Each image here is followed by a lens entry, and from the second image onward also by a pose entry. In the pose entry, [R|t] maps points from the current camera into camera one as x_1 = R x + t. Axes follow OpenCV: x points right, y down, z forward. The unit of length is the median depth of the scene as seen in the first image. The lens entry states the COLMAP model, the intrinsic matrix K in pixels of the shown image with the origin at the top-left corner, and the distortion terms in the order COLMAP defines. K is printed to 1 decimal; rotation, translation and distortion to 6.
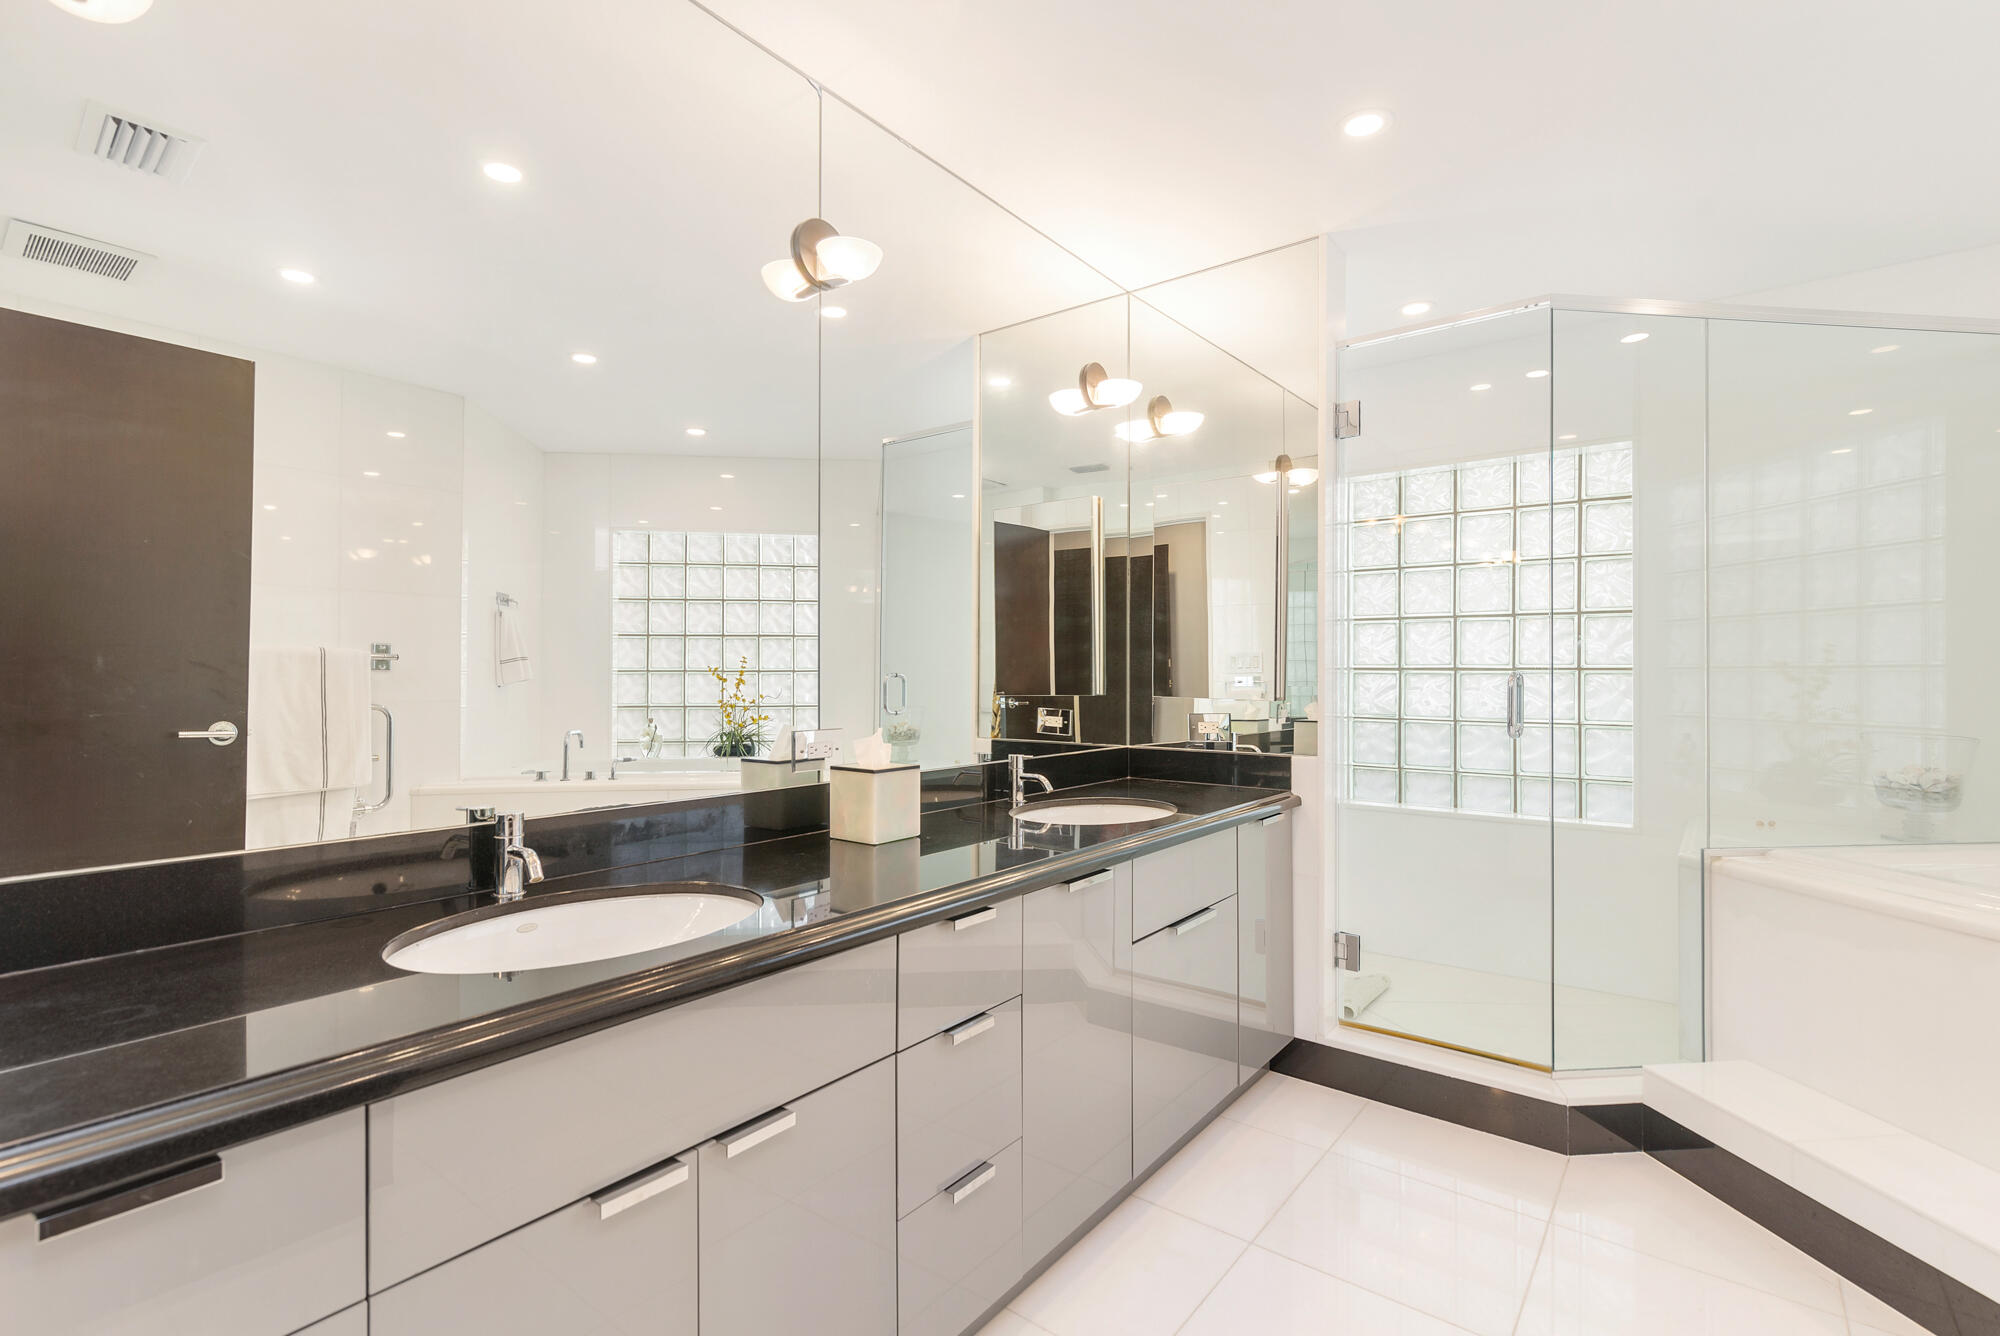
lens RADIAL K [[912.8, 0, 999.3], [0, 912.8, 672.3], [0, 0, 1]] dist [0.003737, -0.000019]
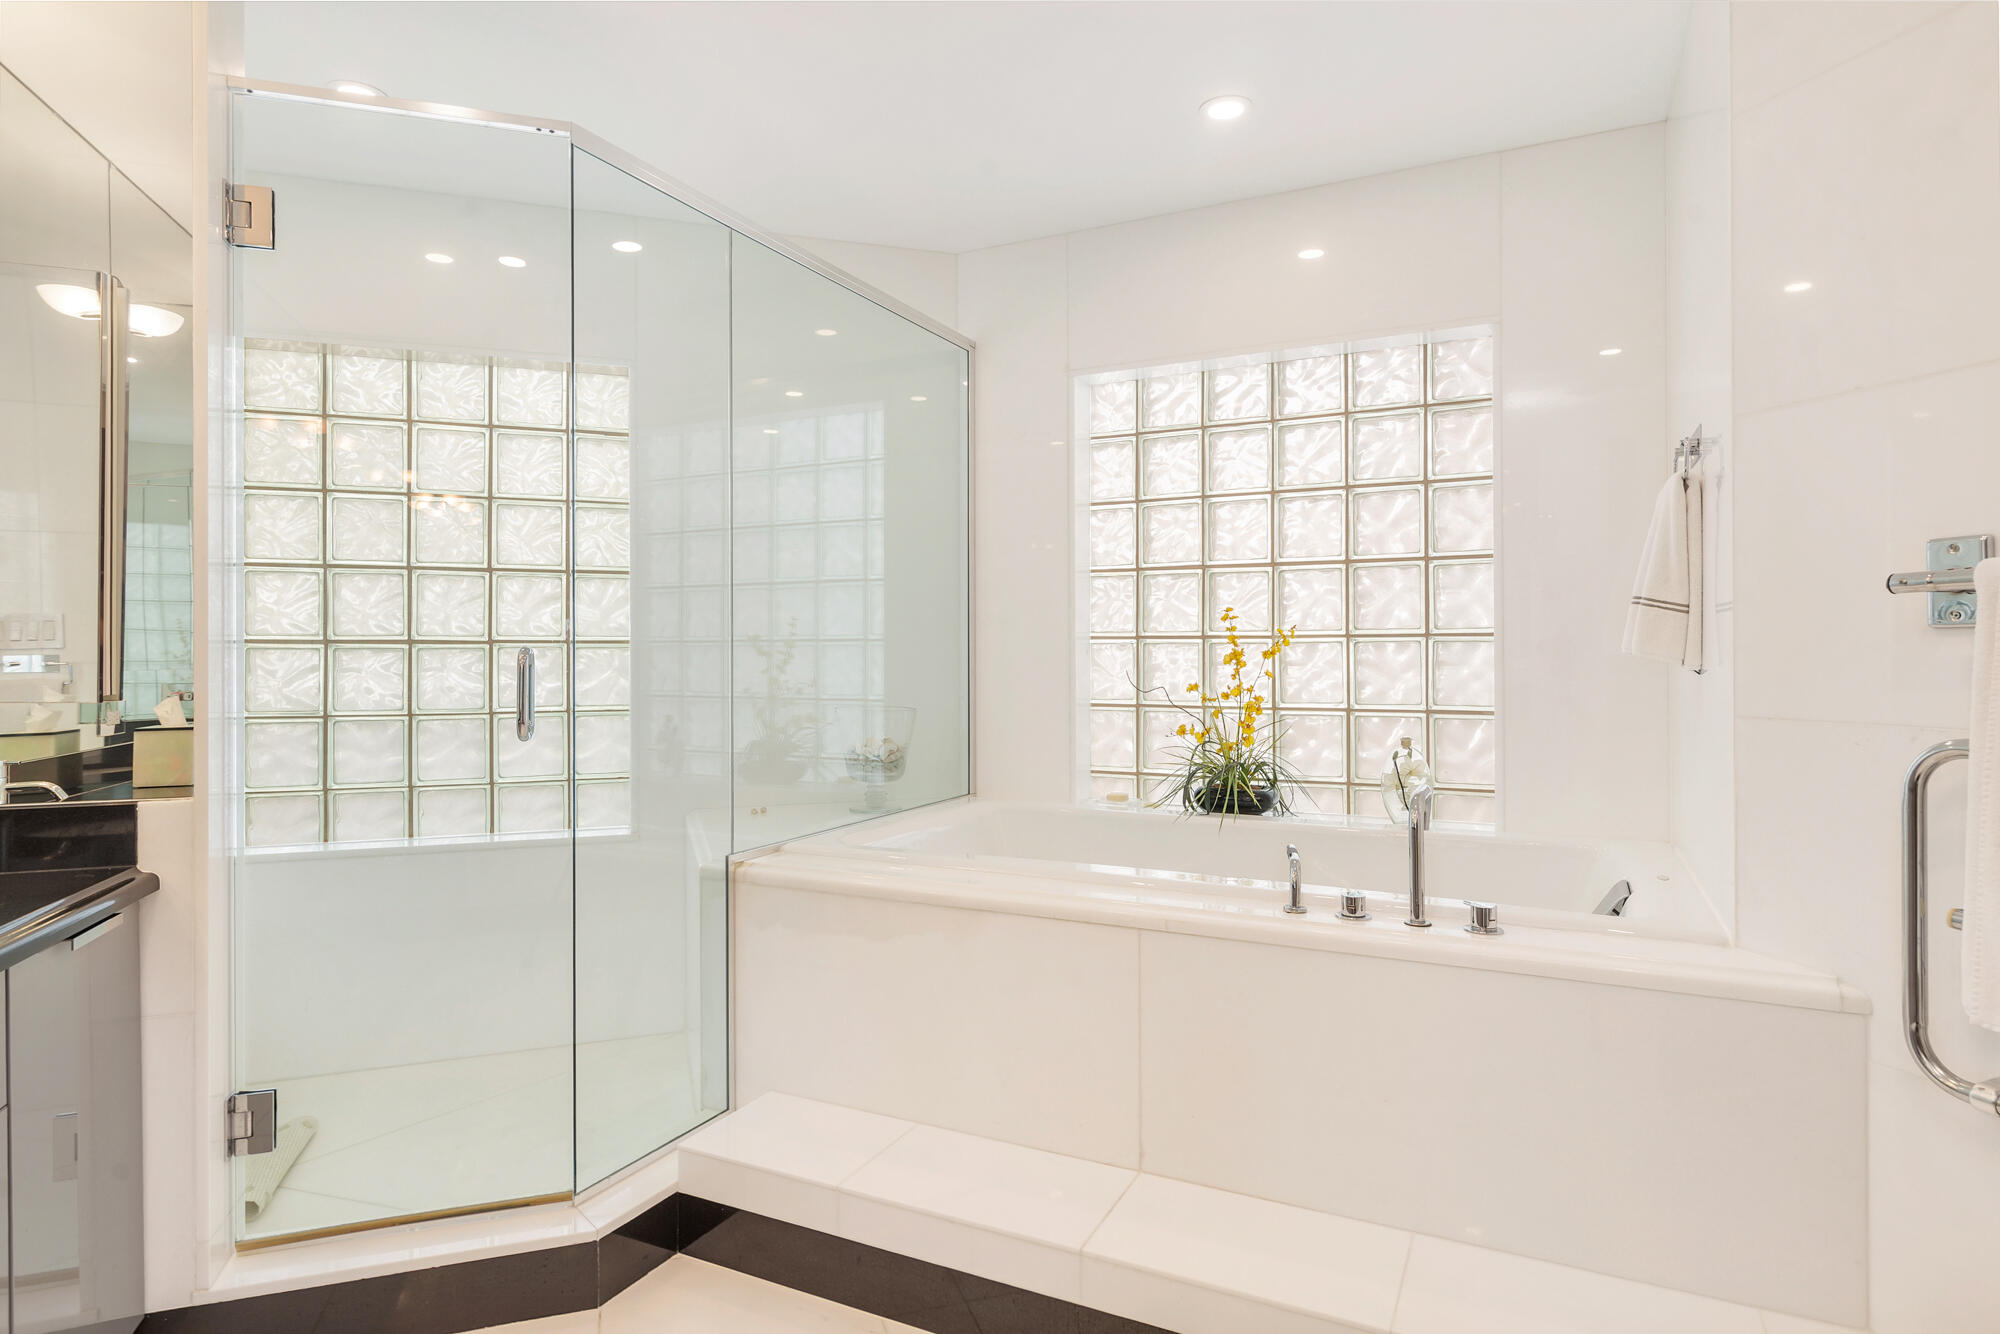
lens RADIAL K [[1093.5, 0, 998.9], [0, 1093.5, 648.8], [0, 0, 1]] dist [0.004899, -0.002197]
pose [[0.549596, -0.003206, 0.835424, 0.043601], [0.000760, 0.999994, 0.003338, -0.000775], [-0.835430, -0.001200, 0.549595, 0.161979]]
